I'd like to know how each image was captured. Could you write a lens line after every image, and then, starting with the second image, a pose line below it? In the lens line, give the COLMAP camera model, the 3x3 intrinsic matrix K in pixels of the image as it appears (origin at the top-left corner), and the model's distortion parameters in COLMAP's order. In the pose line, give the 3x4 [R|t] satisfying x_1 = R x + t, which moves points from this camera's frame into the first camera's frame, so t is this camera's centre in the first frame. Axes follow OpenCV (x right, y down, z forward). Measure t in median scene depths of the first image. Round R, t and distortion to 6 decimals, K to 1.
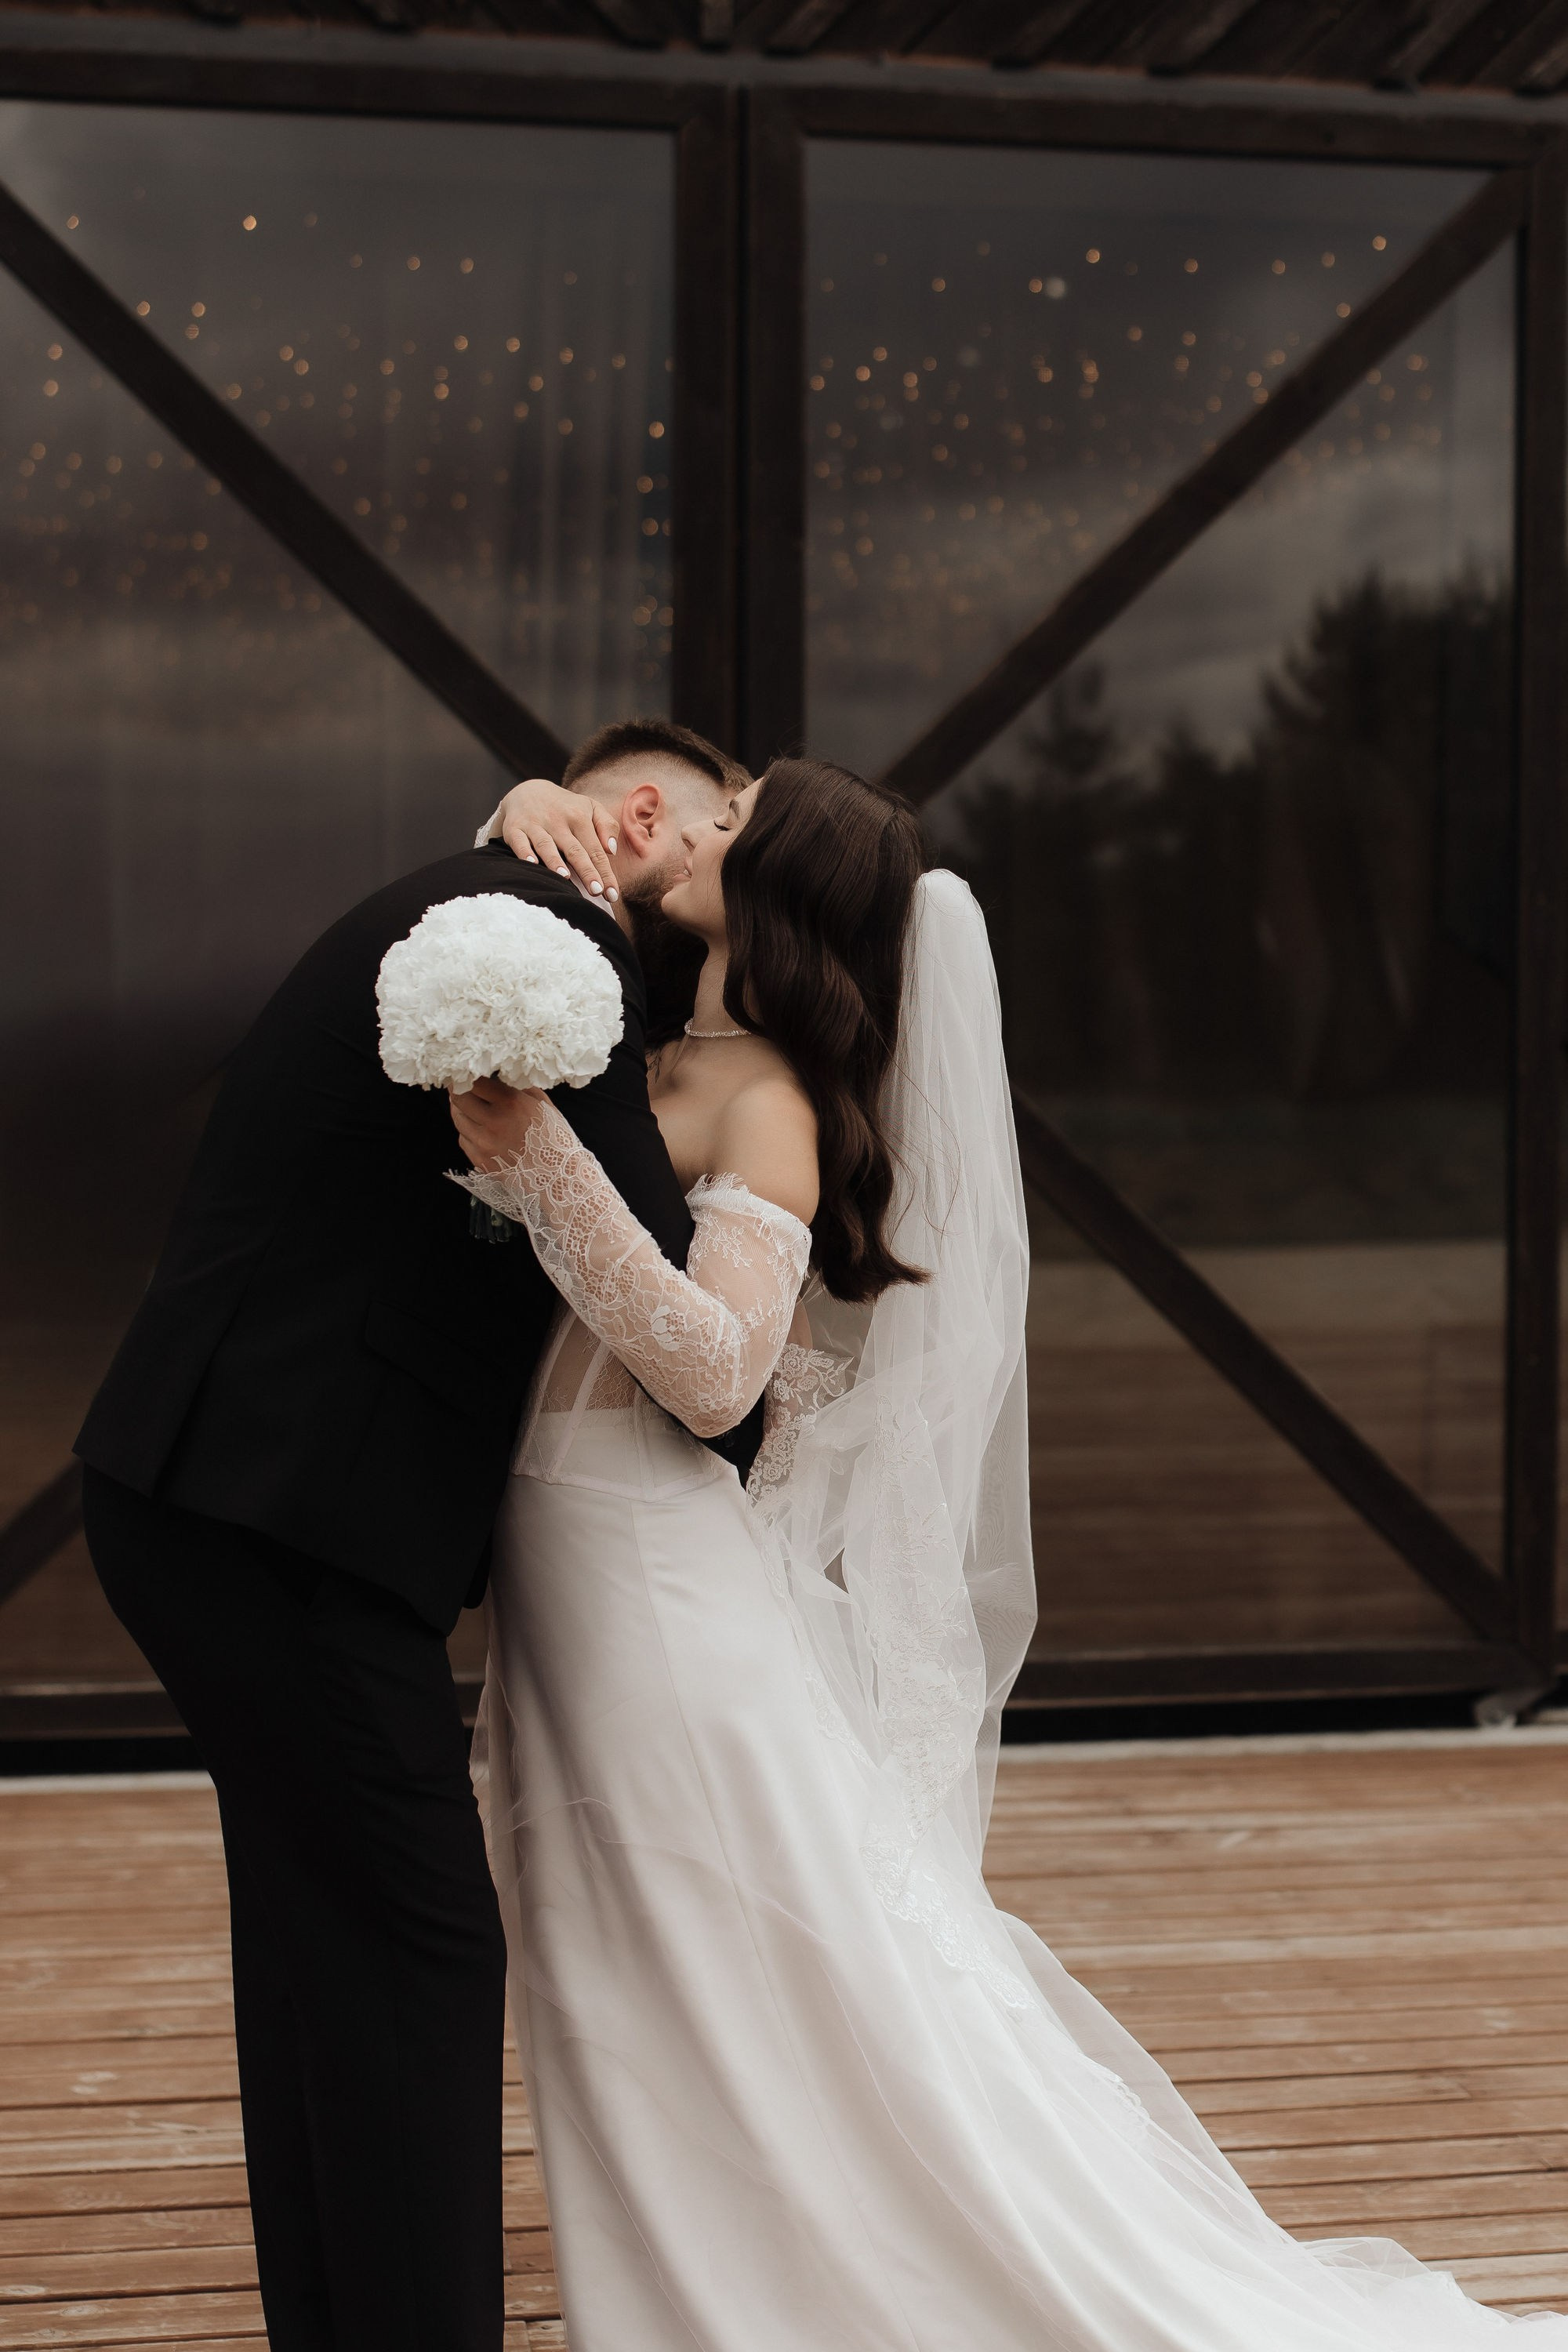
lens RADIAL K [[3465.5, 0, 796.6], [0, 3465.5, 1073.3], [0, 0, 1]] dist [-0.001976, -0.029902]
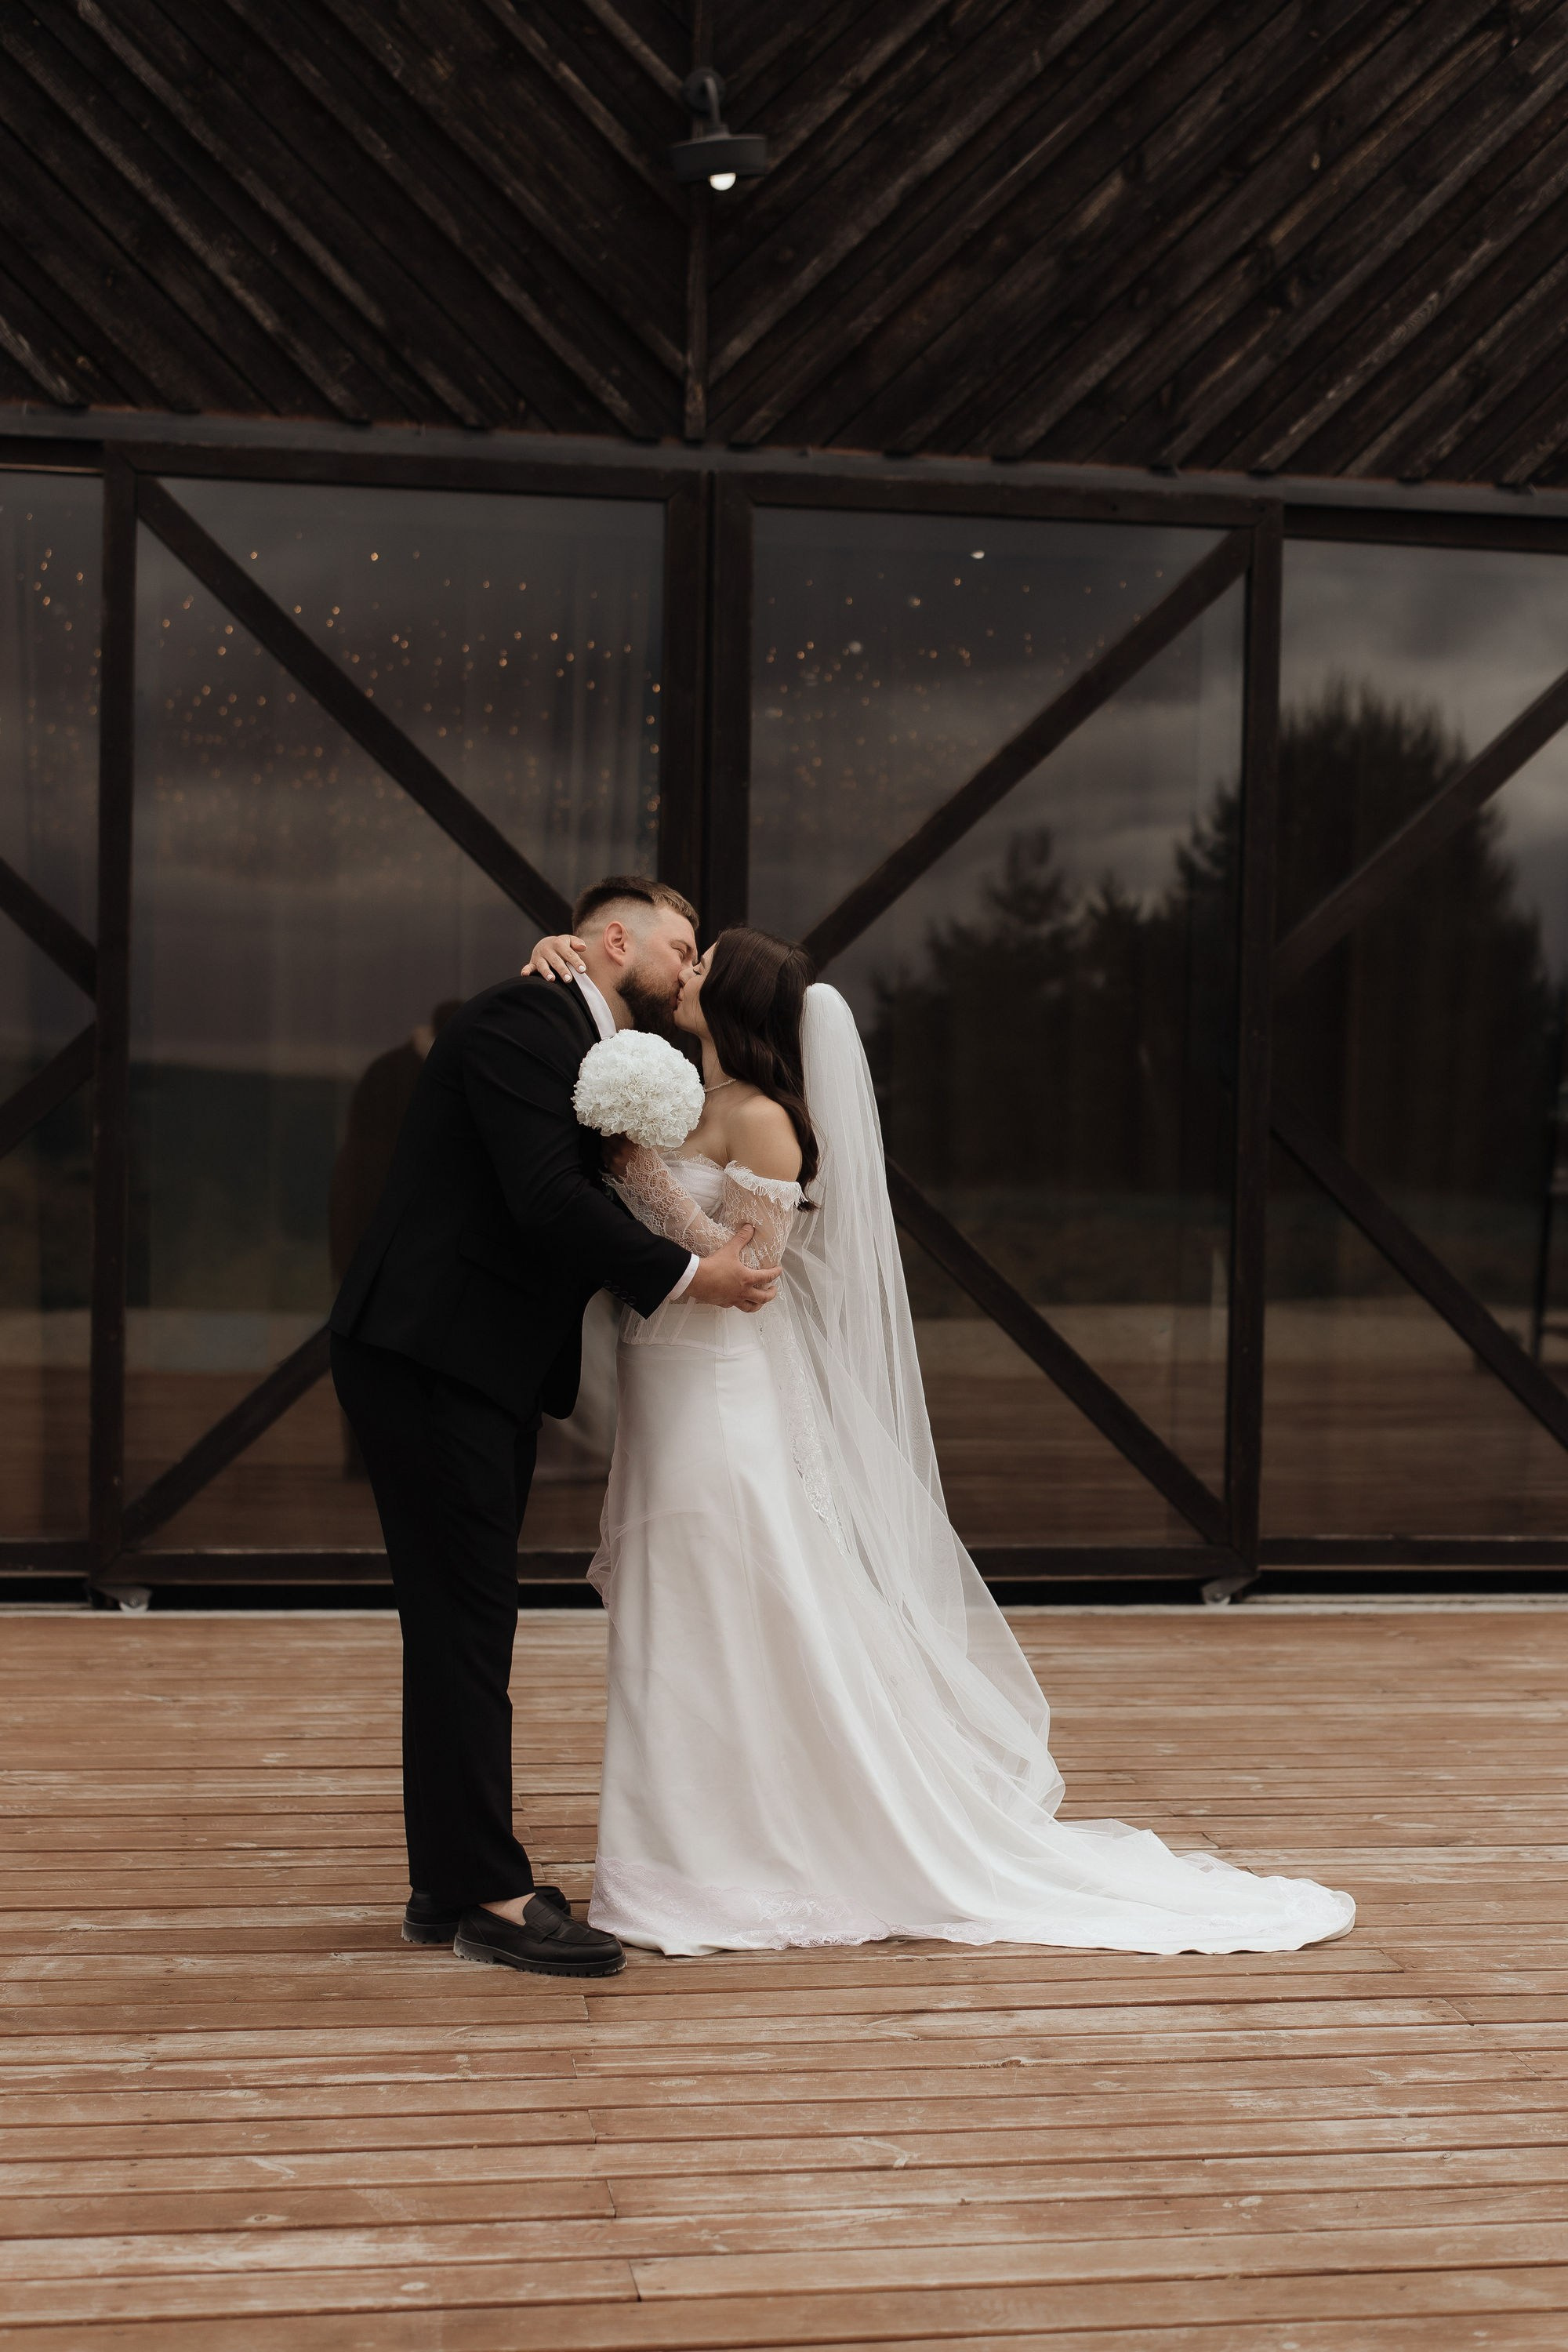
lens RADIAL K [[3219.5, 0, 759.1], [0, 3219.5, 1180.0], [0, 0, 1]] dist [0.002342, -0.065939]
pose [[0.999757, 0.014354, -0.016741, 0.031524], [-0.014383, 0.999895, -0.001597, 0.017103], [0.016716, 0.001837, 0.999859, -0.362133]]
